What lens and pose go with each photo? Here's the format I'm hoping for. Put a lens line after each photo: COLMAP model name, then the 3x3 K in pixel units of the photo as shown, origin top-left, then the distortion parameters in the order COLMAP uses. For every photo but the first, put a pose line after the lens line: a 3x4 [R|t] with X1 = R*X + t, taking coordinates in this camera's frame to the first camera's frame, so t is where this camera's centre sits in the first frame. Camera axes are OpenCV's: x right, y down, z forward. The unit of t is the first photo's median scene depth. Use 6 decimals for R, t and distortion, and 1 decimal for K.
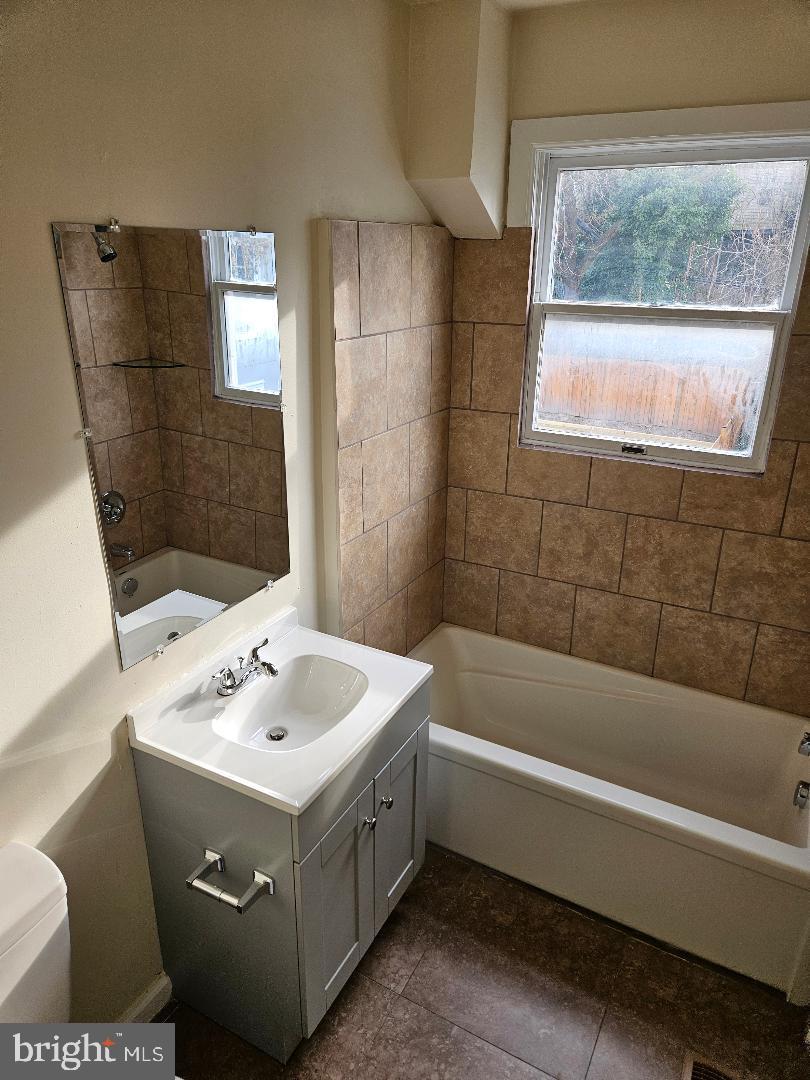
lens RADIAL K [[733.6, 0, 412.3], [0, 733.6, 531.4], [0, 0, 1]] dist [0.065020, -0.034557]
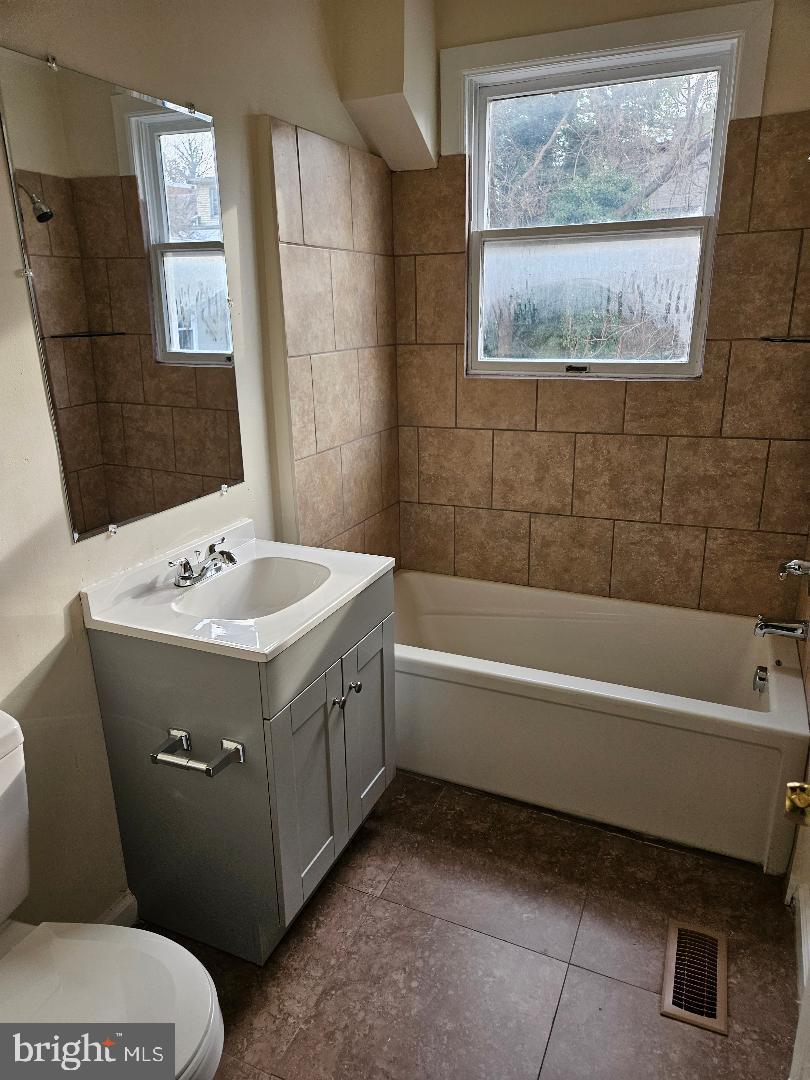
lens RADIAL K [[733.6, 0, 410.4], [0, 733.6, 542.0], [0, 0, 1]] dist [0.065020, -0.034557]
pose [[0.996290, -0.051929, 0.068628, -0.015221], [0.055956, 0.996740, -0.058126, 0.189635], [-0.065385, 0.061750, 0.995948, 0.007422]]
